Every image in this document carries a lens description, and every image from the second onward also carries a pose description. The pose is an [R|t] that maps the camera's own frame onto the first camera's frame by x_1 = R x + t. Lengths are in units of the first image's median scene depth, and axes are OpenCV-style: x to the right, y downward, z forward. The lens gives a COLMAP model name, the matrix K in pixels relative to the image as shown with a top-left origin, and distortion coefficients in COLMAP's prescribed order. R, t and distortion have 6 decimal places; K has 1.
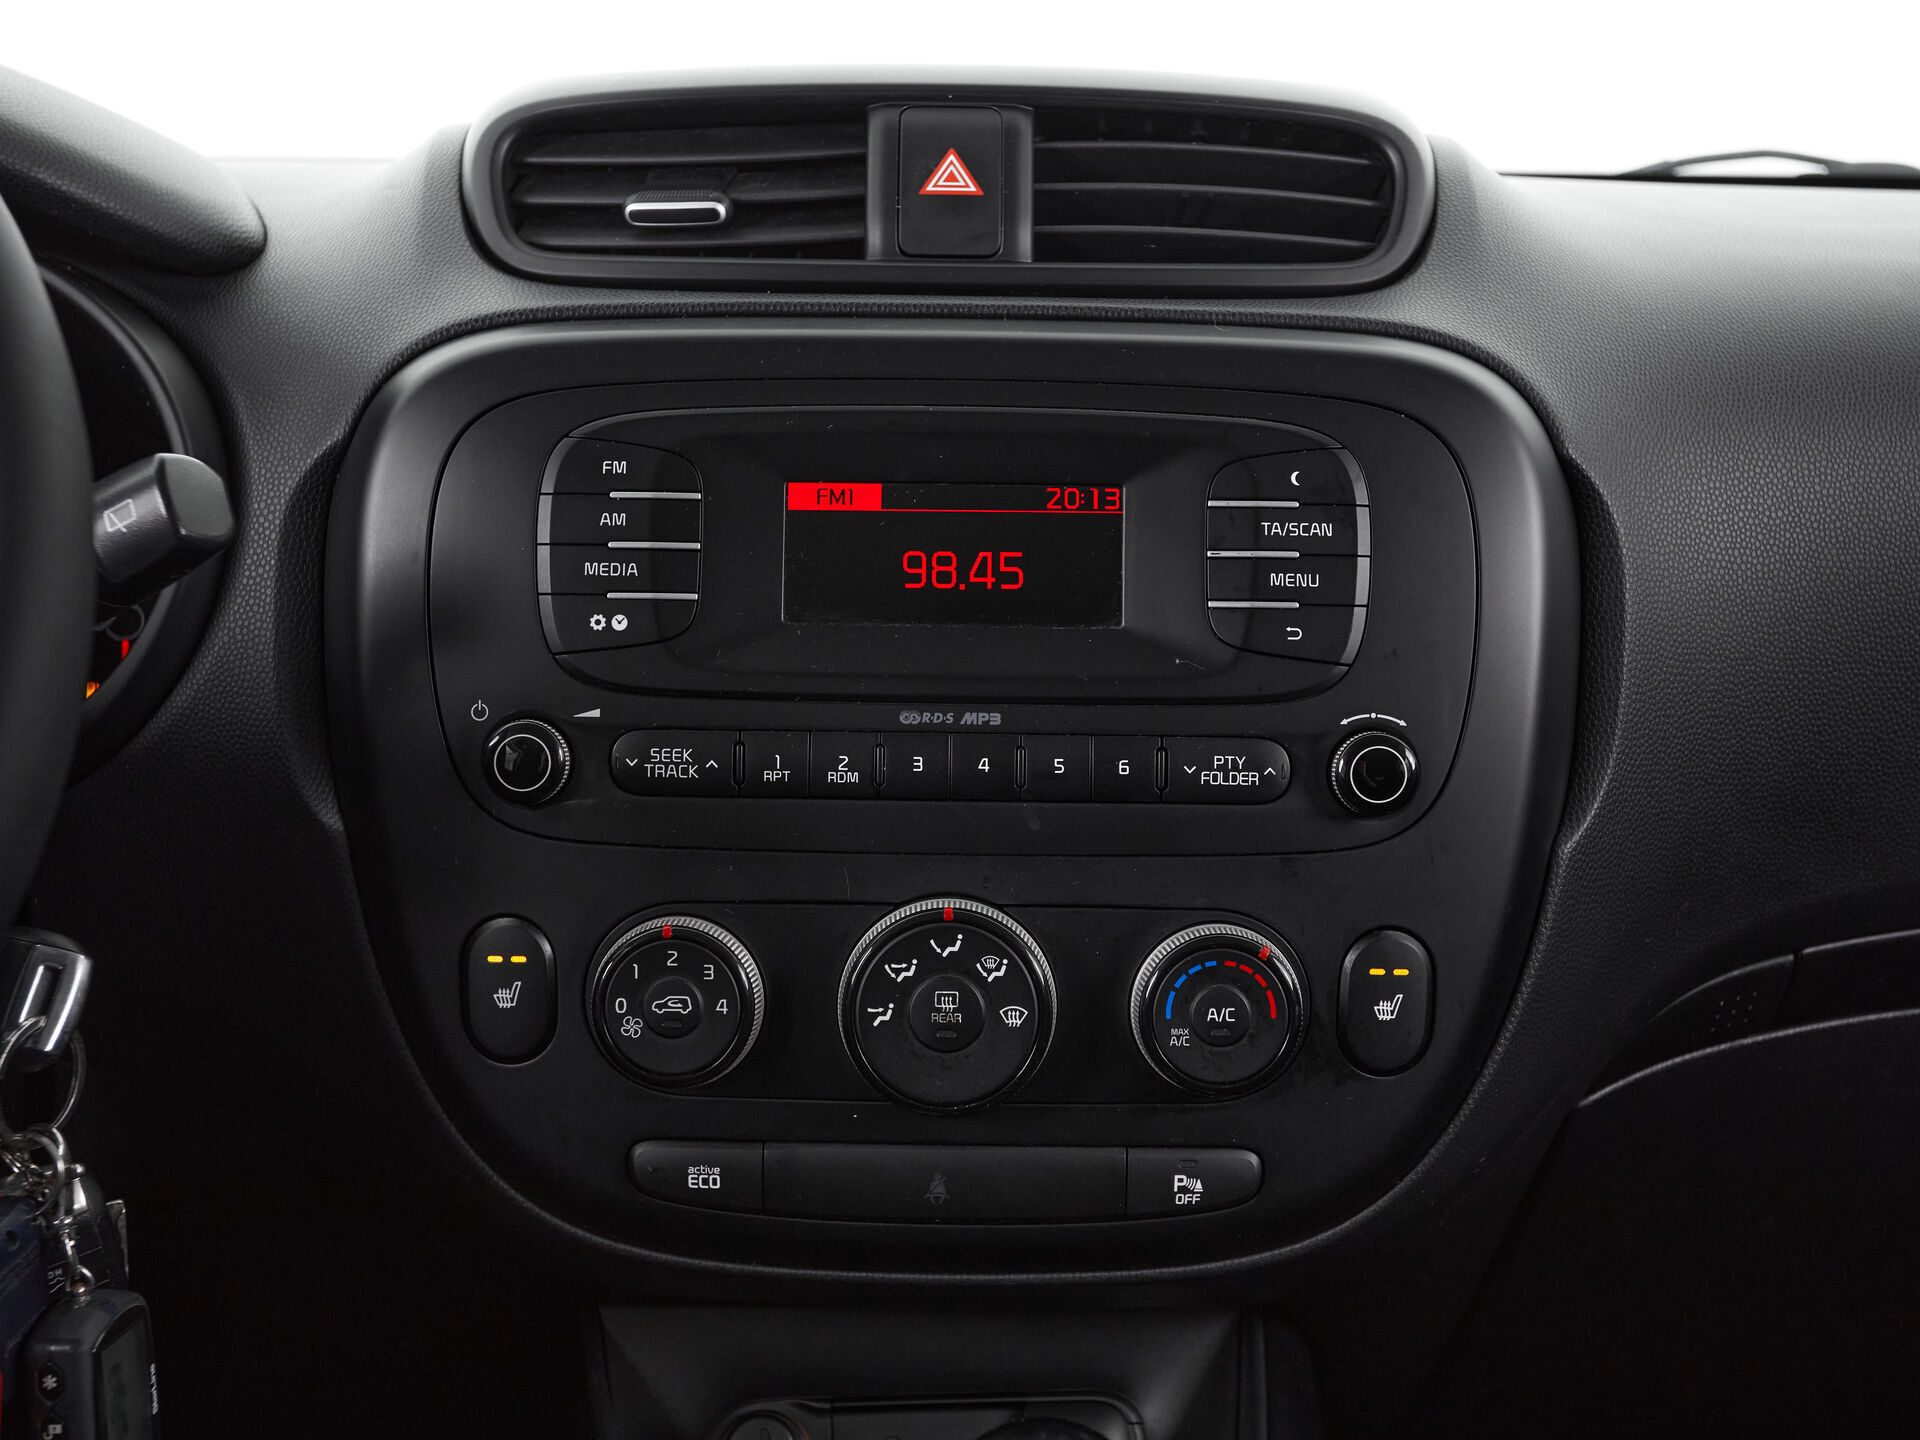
lens RADIAL K [[2342.5, 0, 965.0], [0, 2342.5, 725.7], [0, 0, 1]] dist [0.017182, 0.049797]
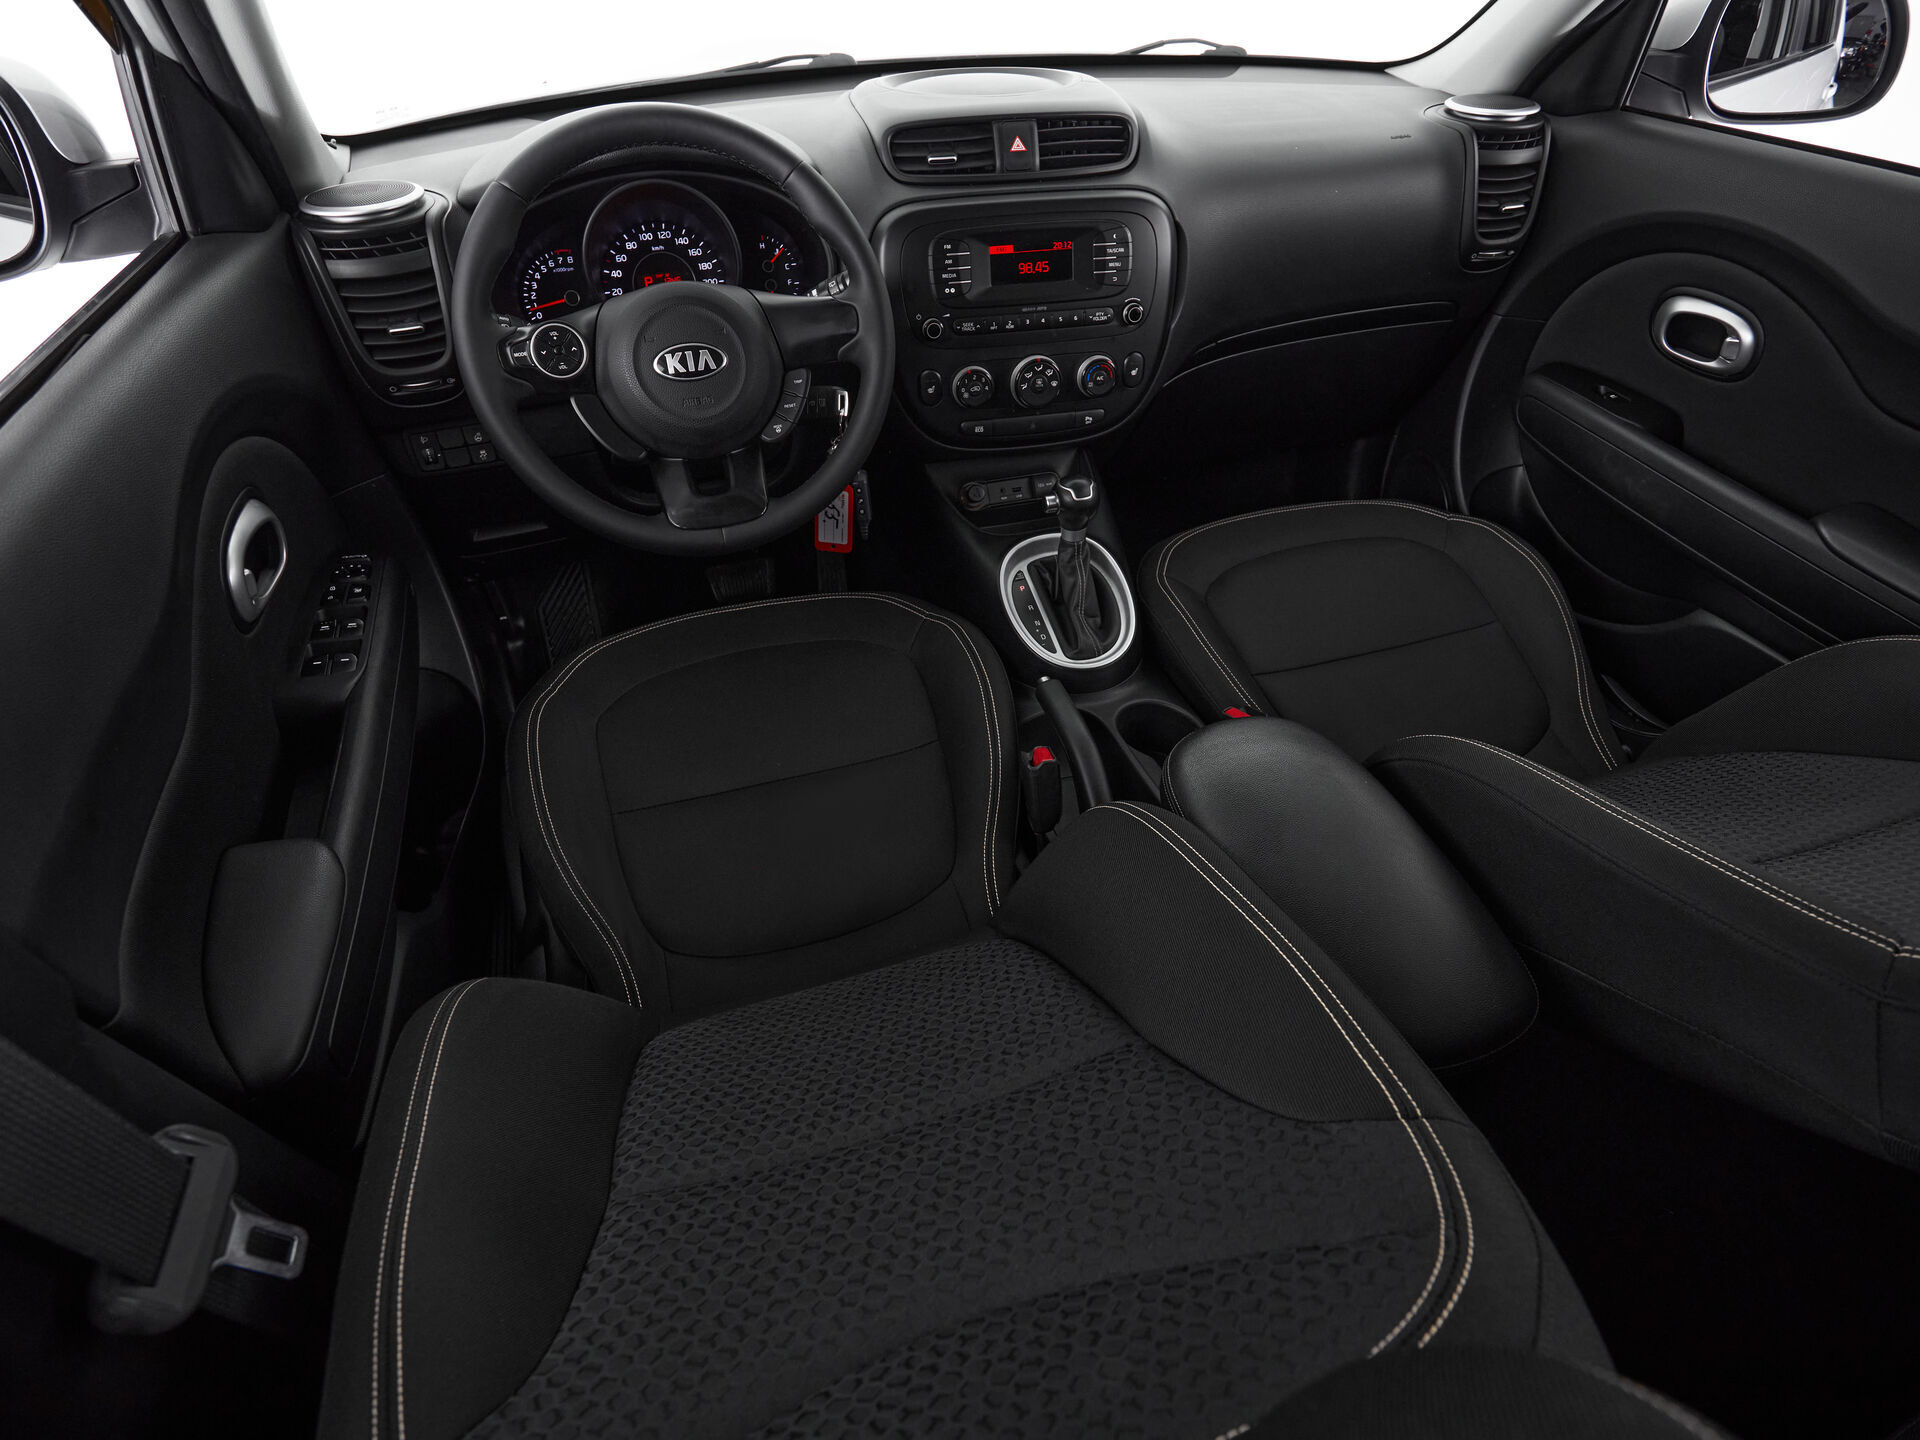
lens RADIAL K [[1010.4, 0, 960.0], [0, 1010.4, 720.0], [0, 0, 1]] dist [-0.003193, 0.000060]
pose [[0.977490, -0.149841, 0.148528, -0.495679], [0.060240, 0.872900, 0.484166, -0.234769], [-0.202198, -0.464320, 0.862278, -0.810827]]
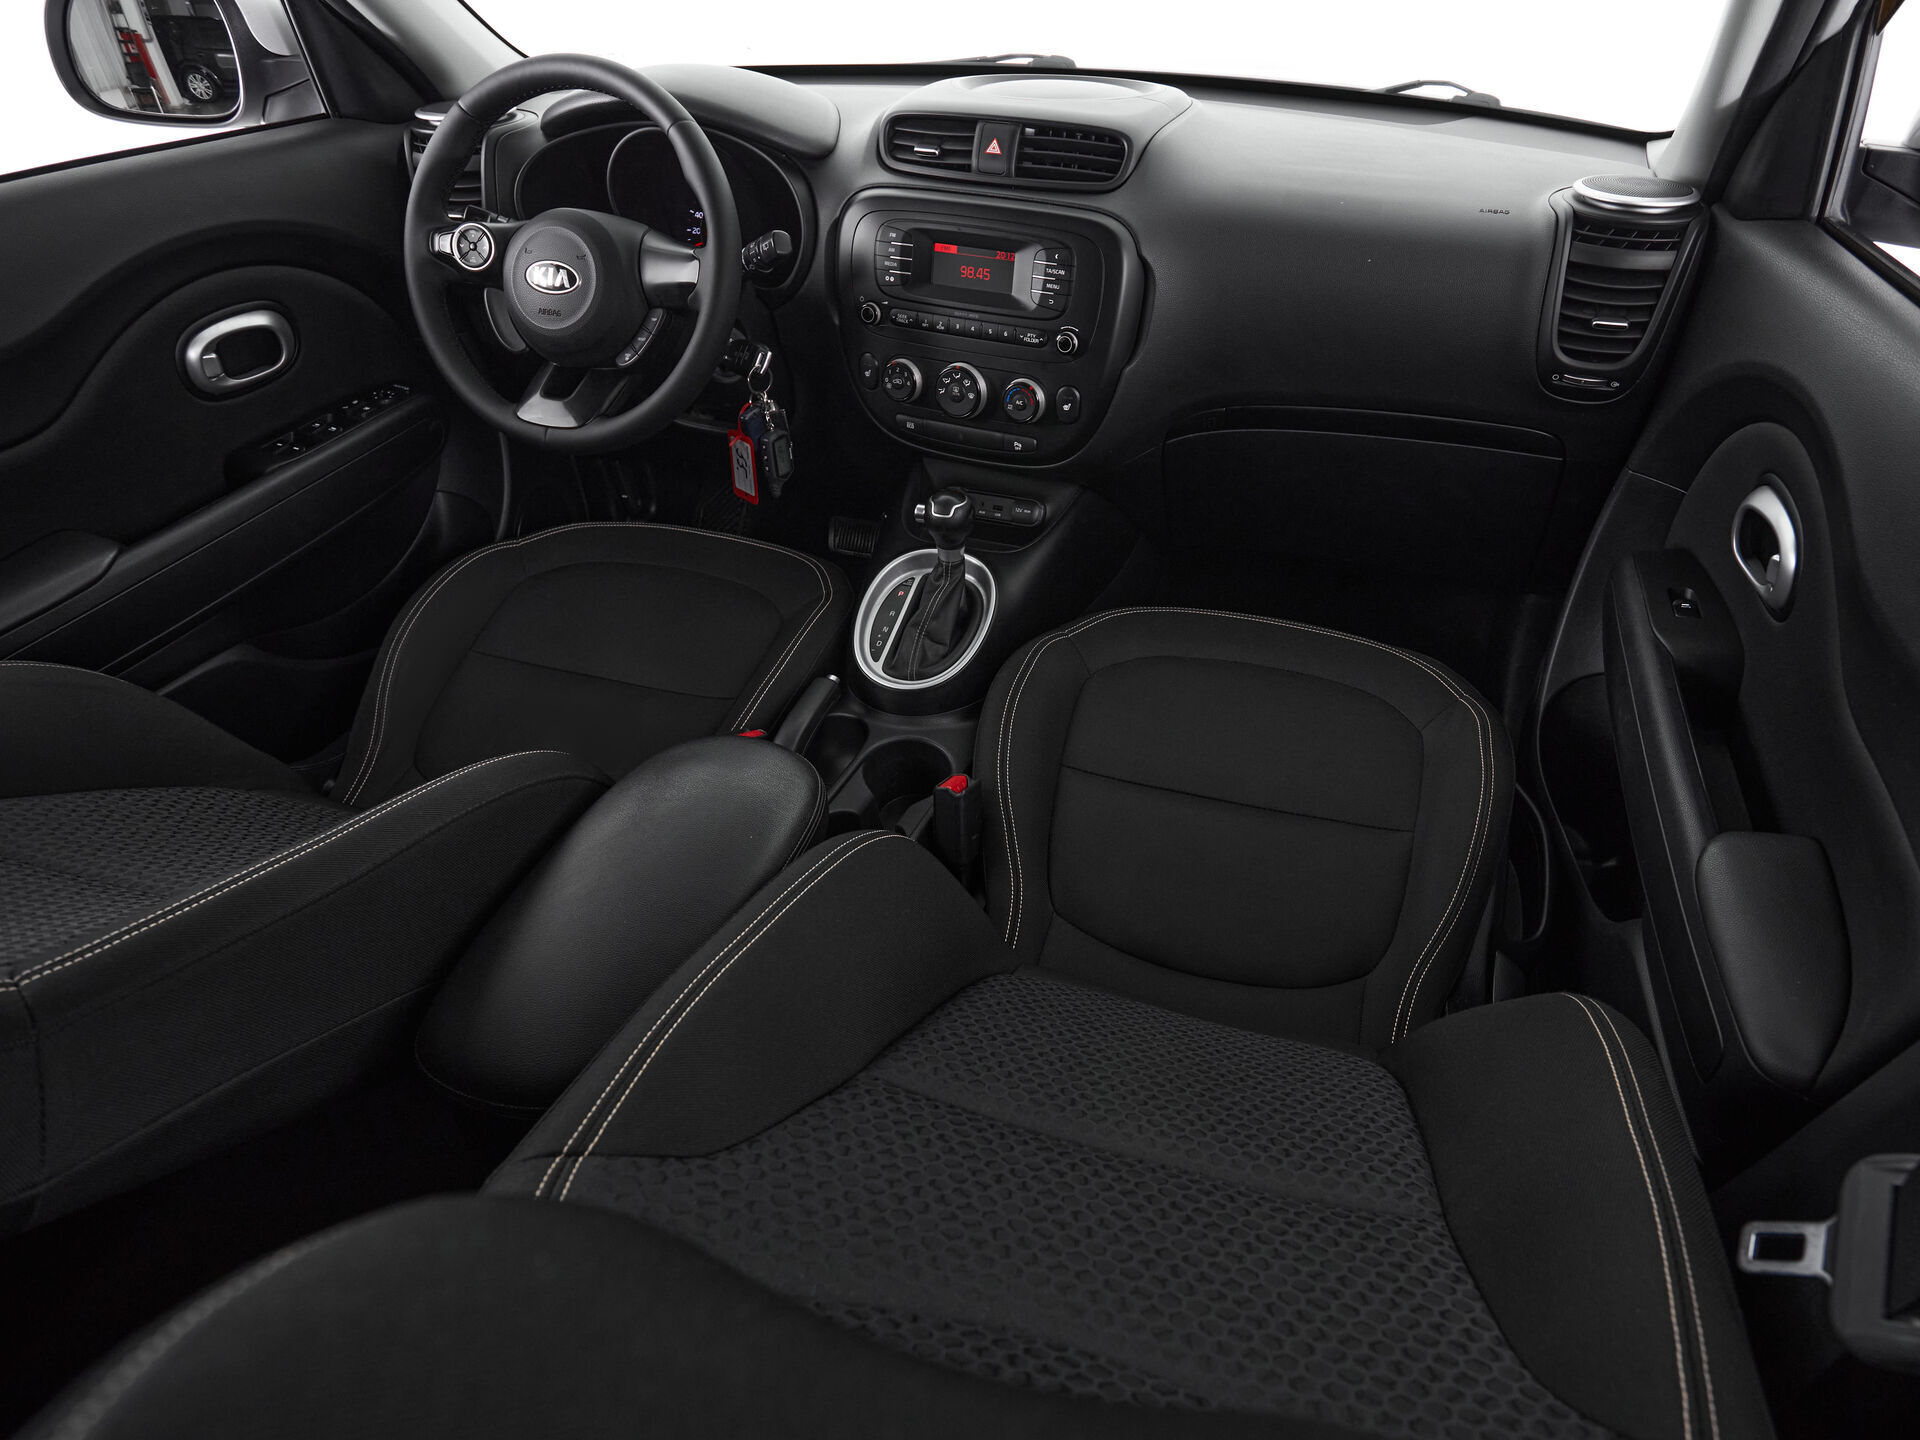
lens RADIAL K [[1065.8, 0, 1062.3], [0, 1065.8, 722.0], [0, 0, 1]] dist [-0.001704, -0.001028]
pose [[0.932021, 0.227022, -0.282484, 0.788799], [-0.080567, 0.889766, 0.449251, -0.207520], [0.353334, -0.395952, 0.847571, -0.705508]]
